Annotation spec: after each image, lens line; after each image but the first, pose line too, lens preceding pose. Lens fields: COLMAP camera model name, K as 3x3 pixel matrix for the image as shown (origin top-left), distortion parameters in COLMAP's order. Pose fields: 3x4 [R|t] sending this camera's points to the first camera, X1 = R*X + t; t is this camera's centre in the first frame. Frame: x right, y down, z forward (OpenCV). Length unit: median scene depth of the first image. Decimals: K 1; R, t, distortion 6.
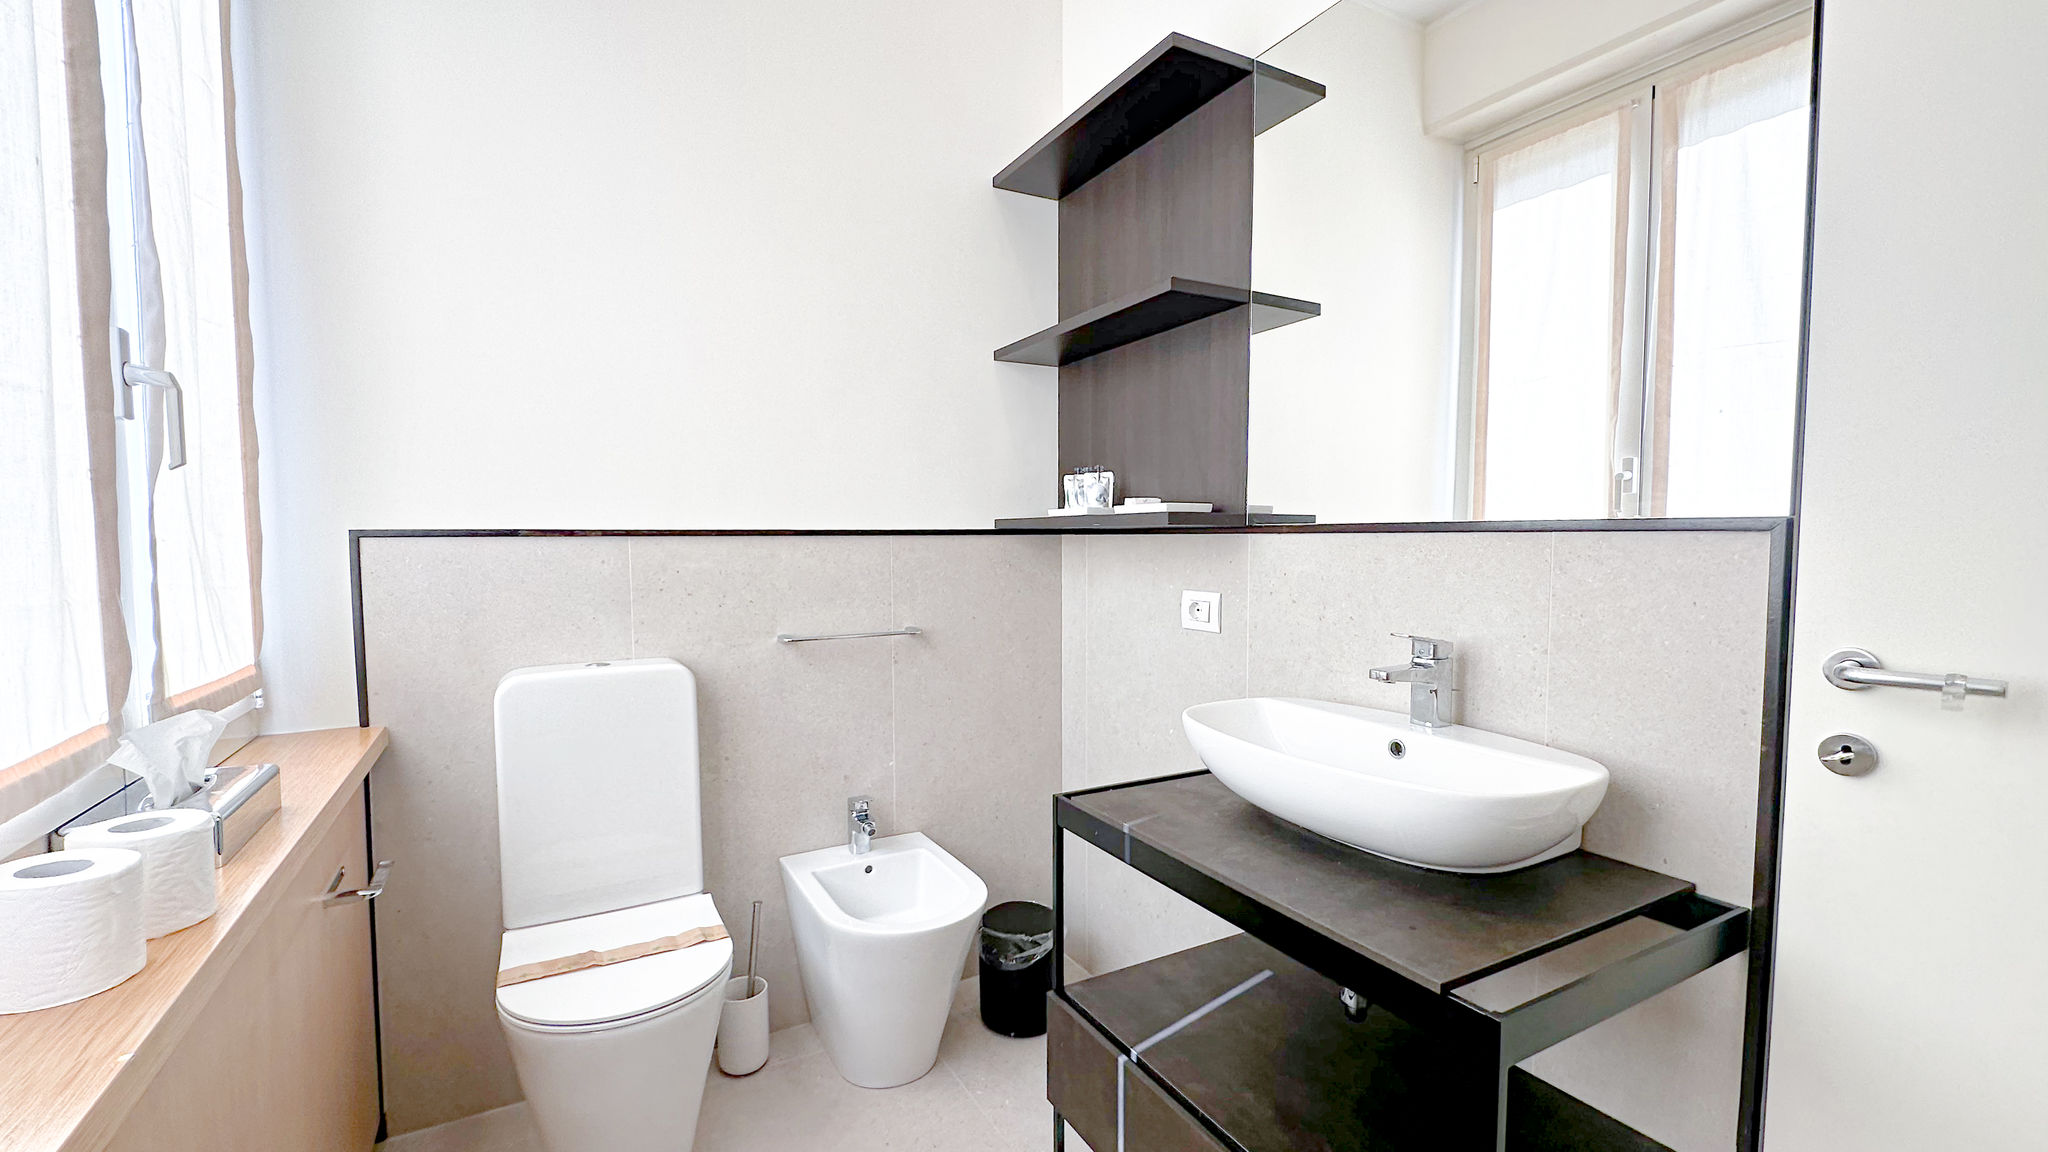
lens RADIAL K [[813.8, 0, 1017.1], [0, 813.8, 582.0], [0, 0, 1]] dist [0.003095, 0.001413]
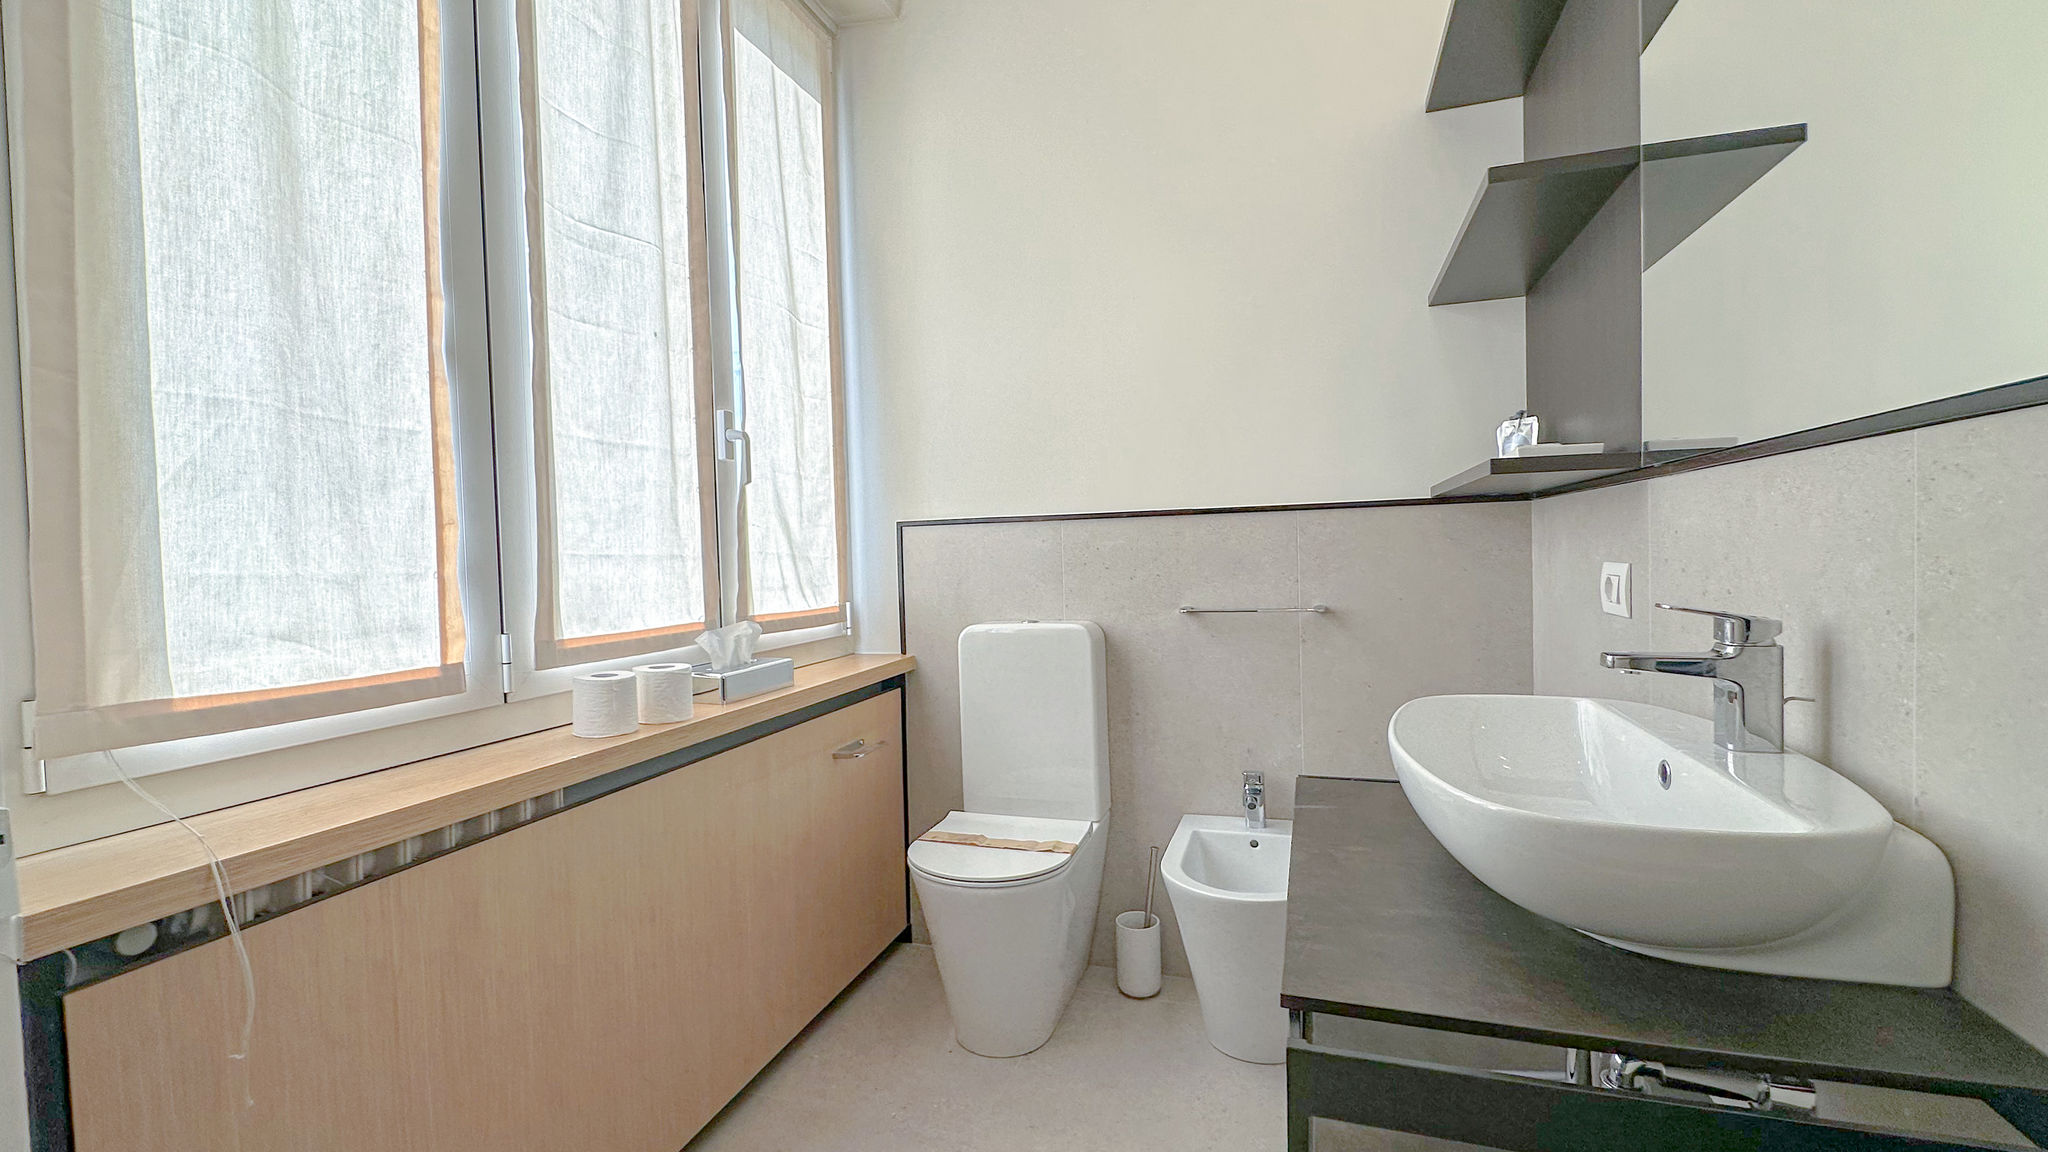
lens RADIAL K [[813.8, 0, 1012.2], [0, 813.8, 561.8], [0, 0, 1]] dist [0.003095, 0.001413]
pose [[0.714377, -0.002768, -0.699756, 0.318224], [-0.010337, 0.999841, -0.014508, 0.024894], [0.699685, 0.017597, 0.714235, 0.072707]]
